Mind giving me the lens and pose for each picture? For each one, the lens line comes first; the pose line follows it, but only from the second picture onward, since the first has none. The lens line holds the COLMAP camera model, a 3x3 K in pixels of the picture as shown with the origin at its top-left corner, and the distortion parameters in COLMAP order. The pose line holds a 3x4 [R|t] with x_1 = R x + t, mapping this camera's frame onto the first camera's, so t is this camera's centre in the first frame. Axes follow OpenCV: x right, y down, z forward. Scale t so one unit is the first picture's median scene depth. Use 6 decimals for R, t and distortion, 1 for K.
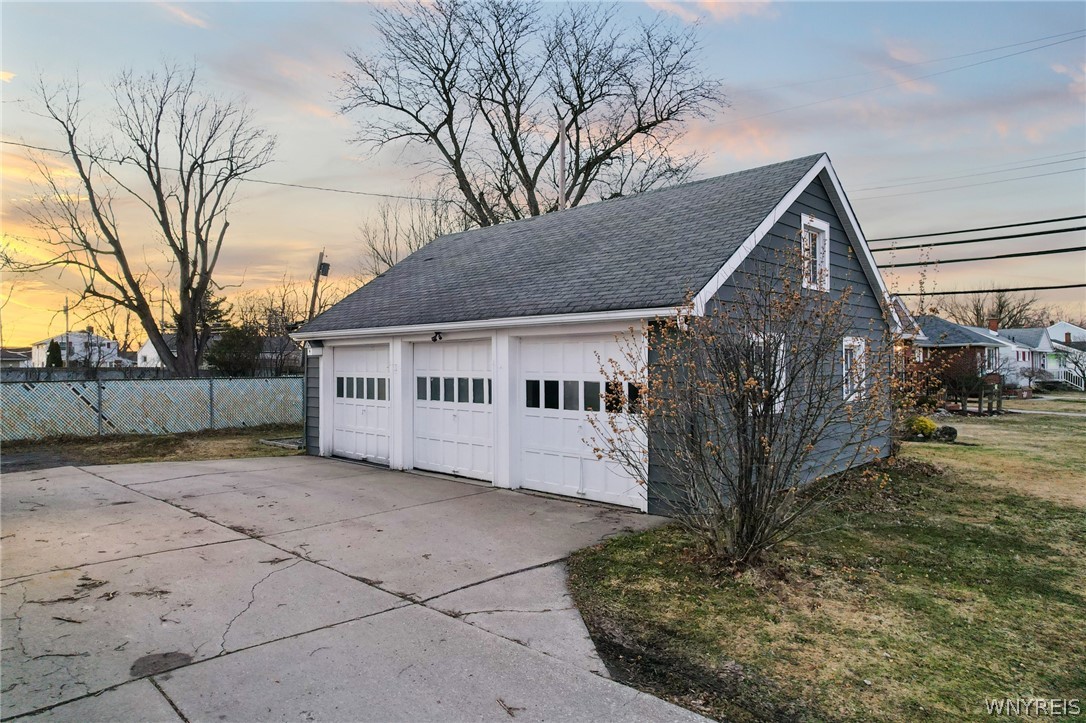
lens RADIAL K [[695.7, 0, 545.4], [0, 695.7, 359.0], [0, 0, 1]] dist [-0.066409, 0.059674]
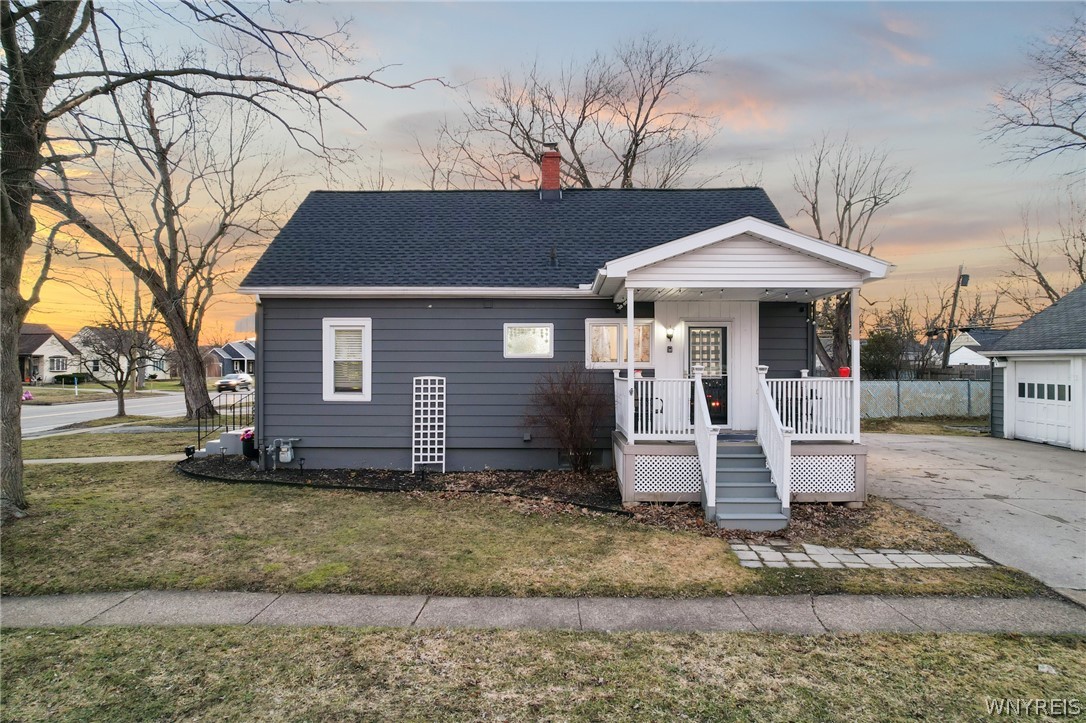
lens RADIAL K [[695.7, 0, 545.4], [0, 695.7, 359.0], [0, 0, 1]] dist [-0.066409, 0.059674]
pose [[0.683743, 0.002687, -0.729718, 0.055294], [0.000692, 0.999990, 0.004330, -0.030730], [0.729723, -0.003465, 0.683734, -0.694137]]
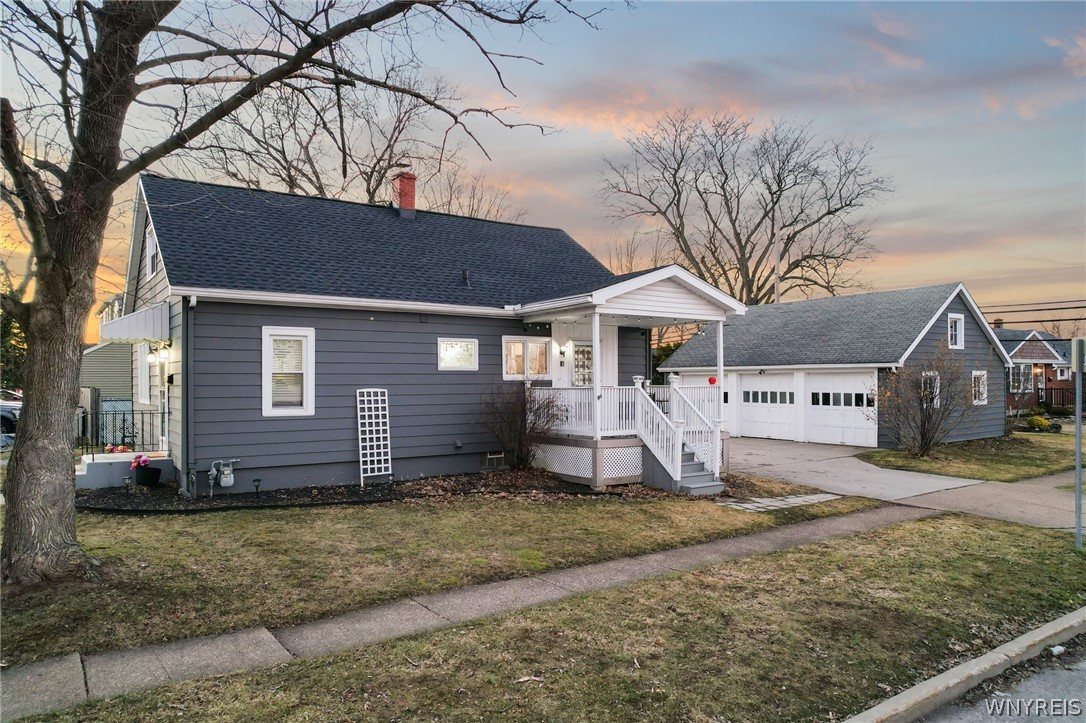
lens RADIAL K [[722.3, 0, 523.1], [0, 722.3, 375.9], [0, 0, 1]] dist [-0.049407, 0.001590]
pose [[0.979637, 0.000579, -0.200778, -0.373129], [-0.000027, 0.999996, 0.002753, -0.022397], [0.200778, -0.002691, 0.979633, -1.113654]]
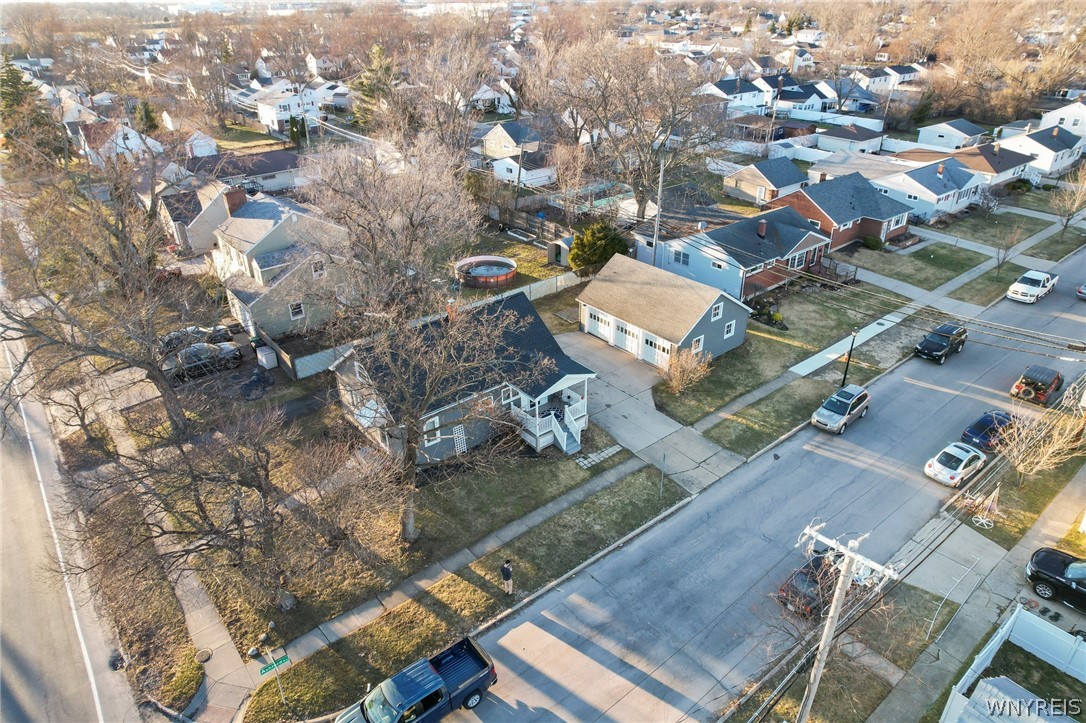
lens RADIAL K [[695.7, 0, 545.4], [0, 695.7, 359.0], [0, 0, 1]] dist [-0.066409, 0.059674]
pose [[0.993254, 0.059248, -0.099684, -0.172281], [-0.003335, 0.873863, 0.486161, -1.633315], [0.115914, -0.482549, 0.868165, -2.434415]]
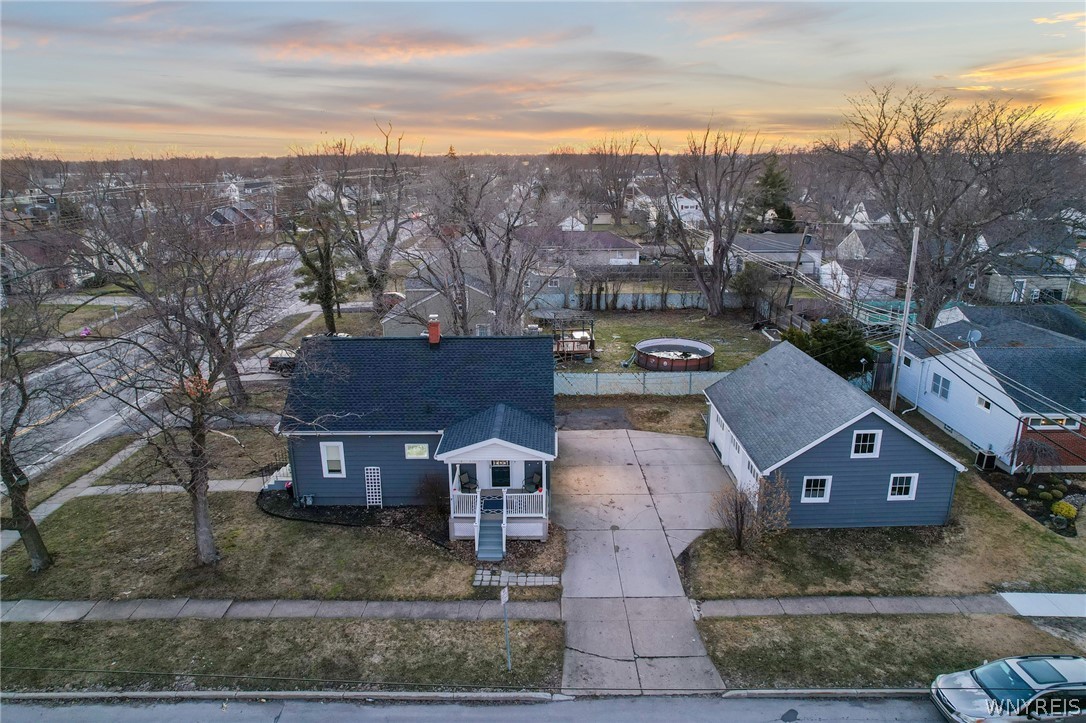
lens RADIAL K [[704.5, 0, 543.0], [0, 704.5, 361.5], [0, 0, 1]] dist [-0.044106, 0.002571]
pose [[0.691394, 0.208704, -0.691677, 1.034481], [0.008978, 0.954812, 0.297075, -0.972545], [0.722422, -0.211606, 0.658277, -1.121597]]
